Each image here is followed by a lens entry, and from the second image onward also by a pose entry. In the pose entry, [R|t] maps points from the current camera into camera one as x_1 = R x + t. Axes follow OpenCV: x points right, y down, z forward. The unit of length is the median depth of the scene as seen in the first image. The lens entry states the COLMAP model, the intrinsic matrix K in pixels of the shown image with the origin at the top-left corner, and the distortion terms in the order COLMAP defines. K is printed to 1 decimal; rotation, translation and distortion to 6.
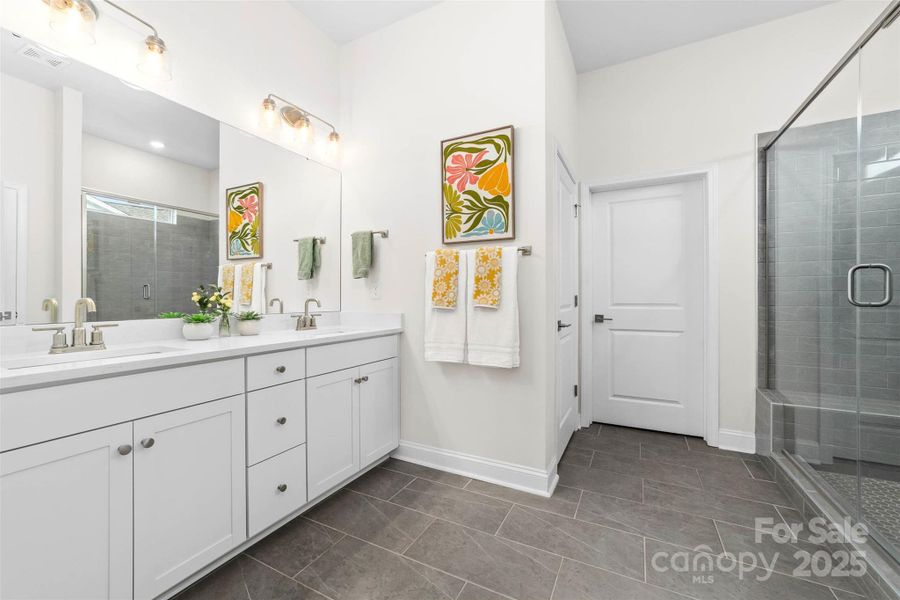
lens RADIAL K [[350.0, 0, 453.3], [0, 350.0, 298.1], [0, 0, 1]] dist [-0.009457, 0.001928]
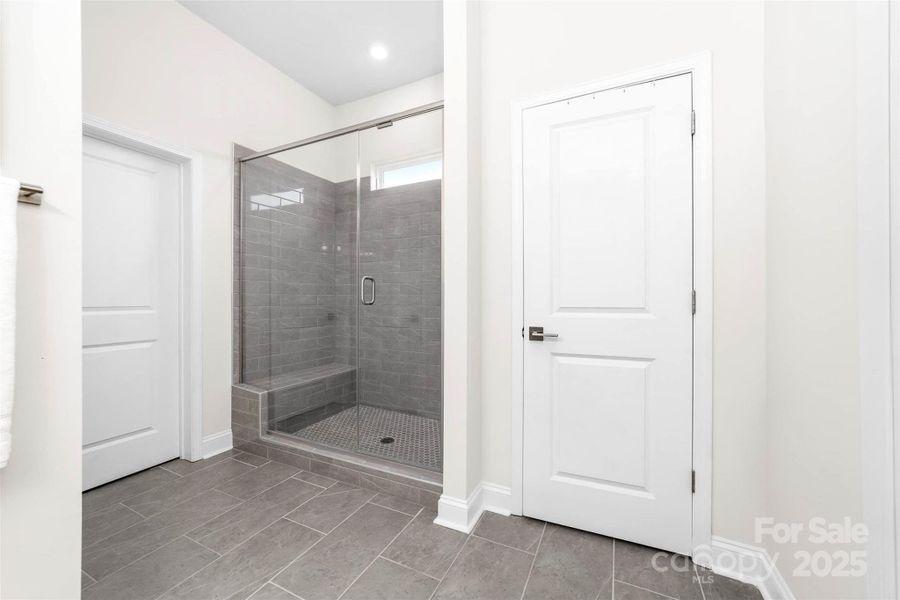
lens RADIAL K [[350.0, 0, 450.7], [0, 350.0, 301.2], [0, 0, 1]] dist [-0.009457, 0.001928]
pose [[-0.003726, -0.003326, 0.999988, -0.184222], [-0.000274, 0.999994, 0.003325, 0.002857], [-0.999993, -0.000262, -0.003727, 0.353867]]
